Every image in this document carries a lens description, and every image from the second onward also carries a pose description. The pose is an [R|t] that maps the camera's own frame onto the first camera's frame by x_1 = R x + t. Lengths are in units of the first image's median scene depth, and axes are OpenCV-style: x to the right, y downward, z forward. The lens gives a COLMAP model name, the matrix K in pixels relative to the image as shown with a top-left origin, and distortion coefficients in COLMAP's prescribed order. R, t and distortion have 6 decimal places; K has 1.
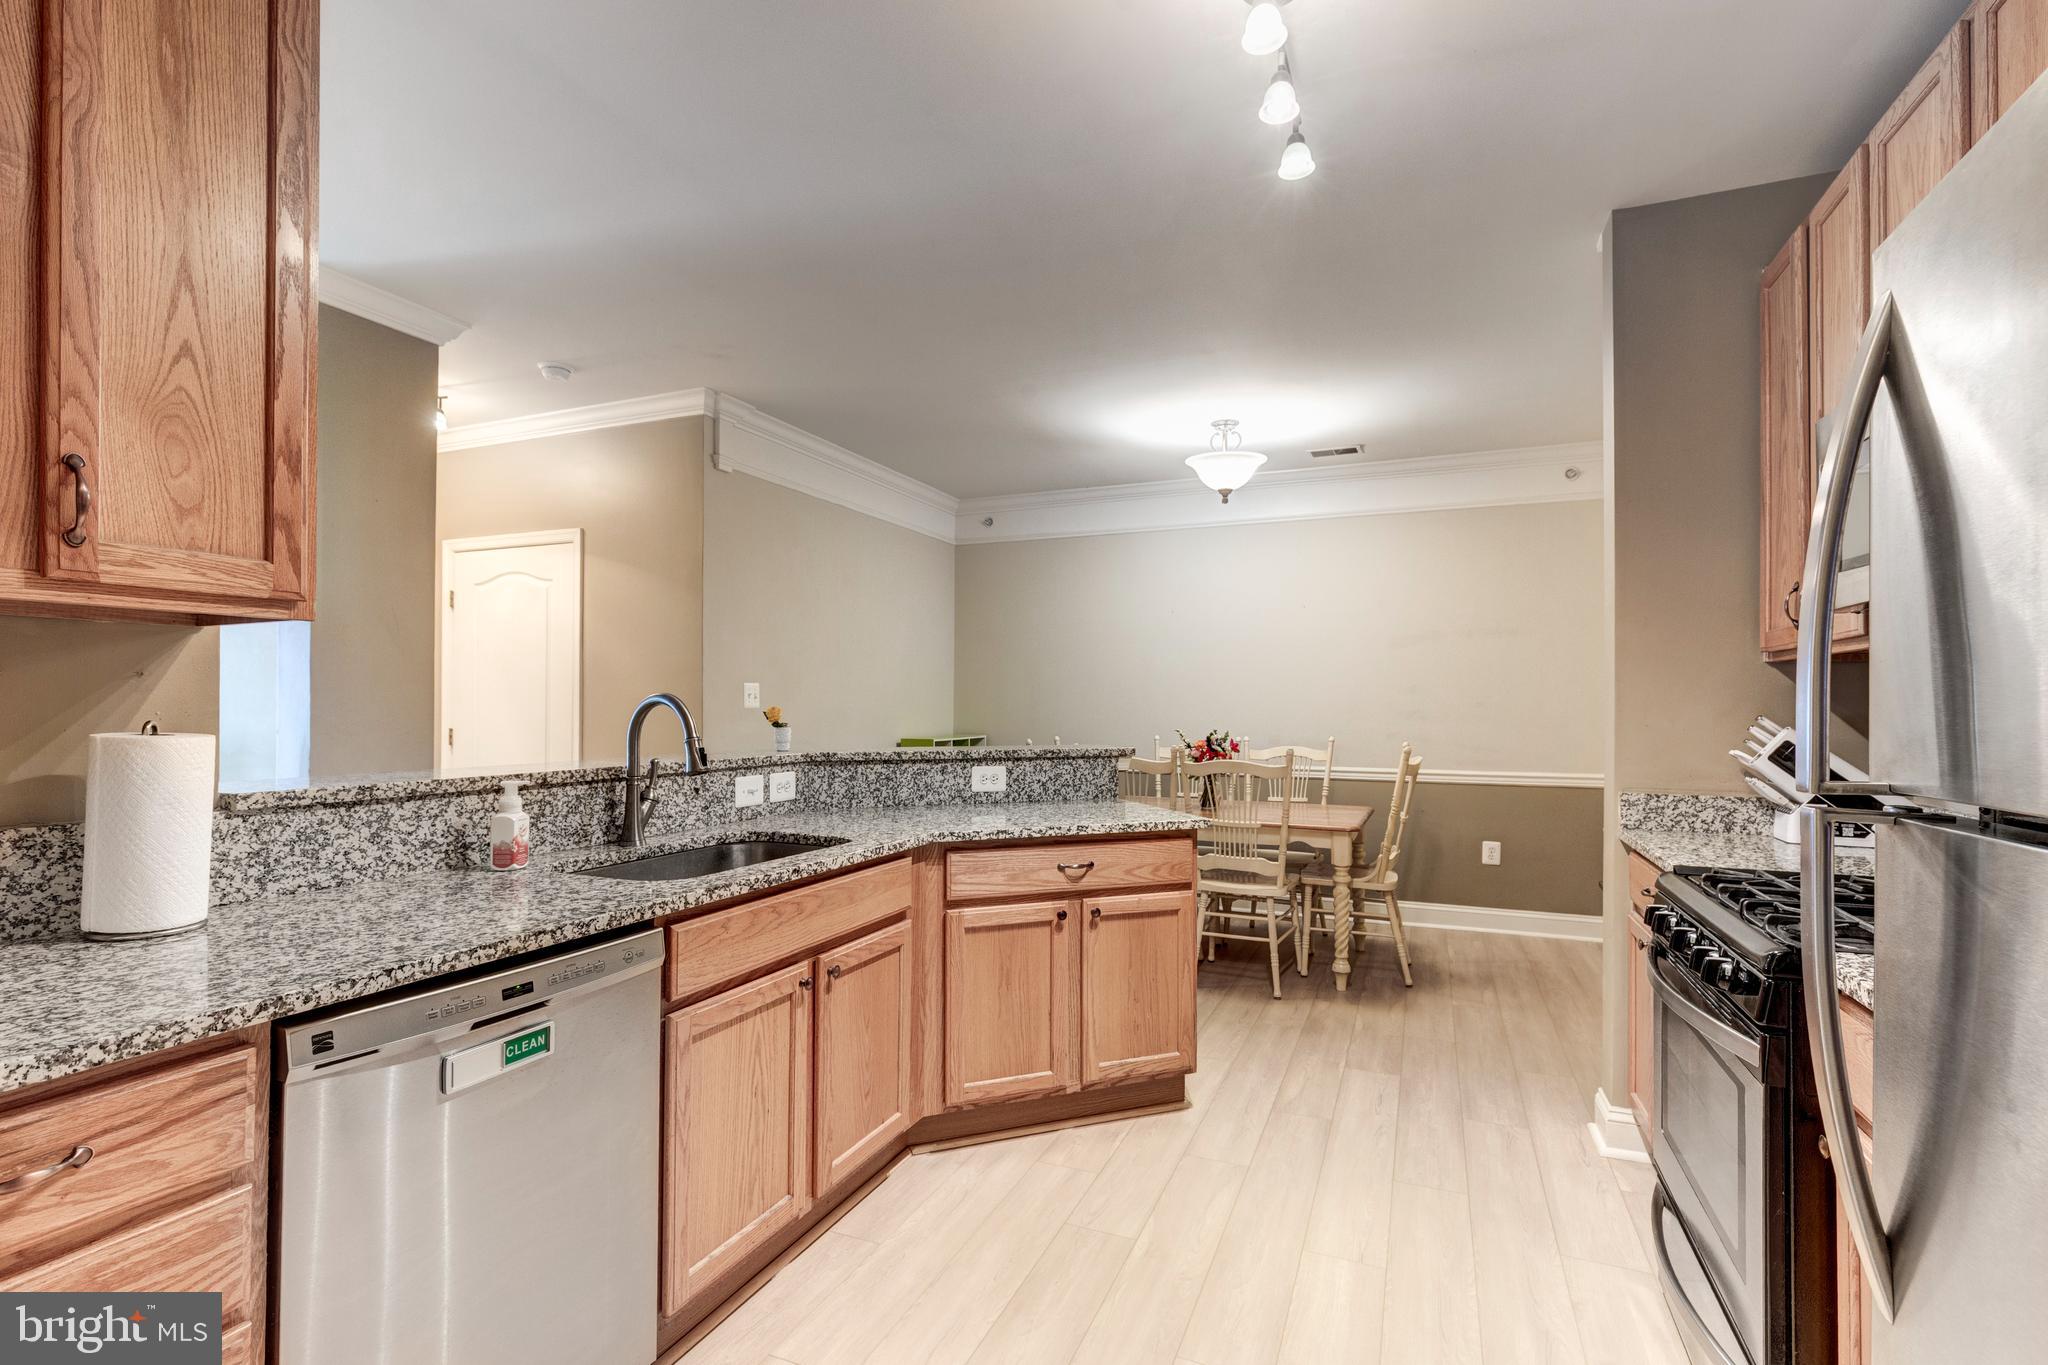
lens RADIAL K [[928.0, 0, 997.0], [0, 928.0, 701.9], [0, 0, 1]] dist [0.004472, -0.000735]
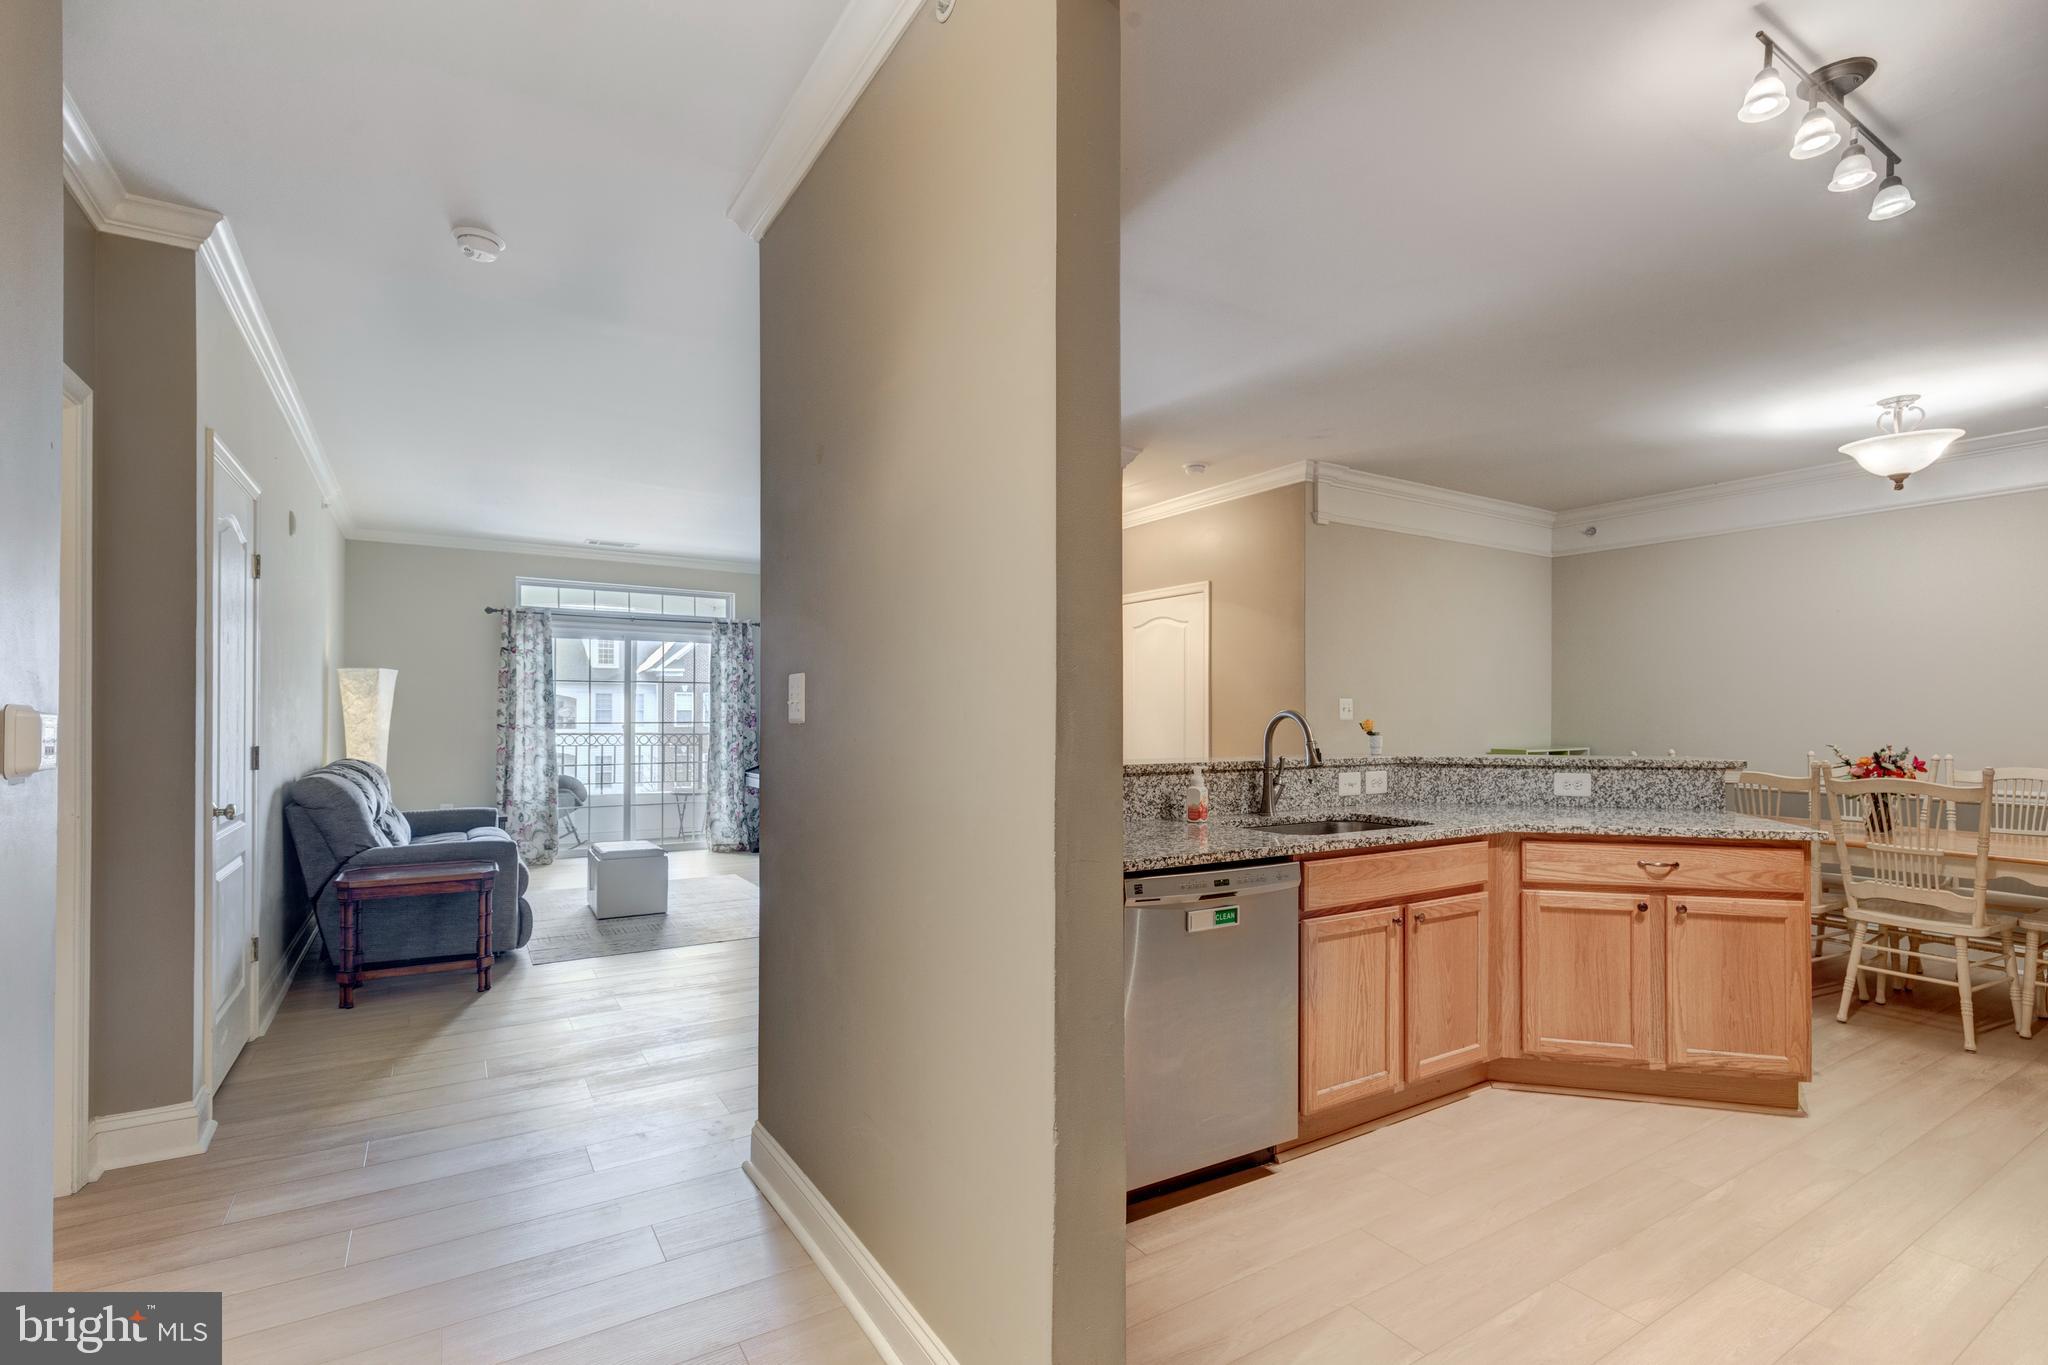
lens RADIAL K [[928.0, 0, 997.0], [0, 928.0, 701.9], [0, 0, 1]] dist [0.004472, -0.000735]
pose [[0.821849, -0.008167, -0.569647, 0.072782], [0.001918, 0.999931, -0.011569, -0.005227], [0.569702, 0.008416, 0.821808, -0.369407]]
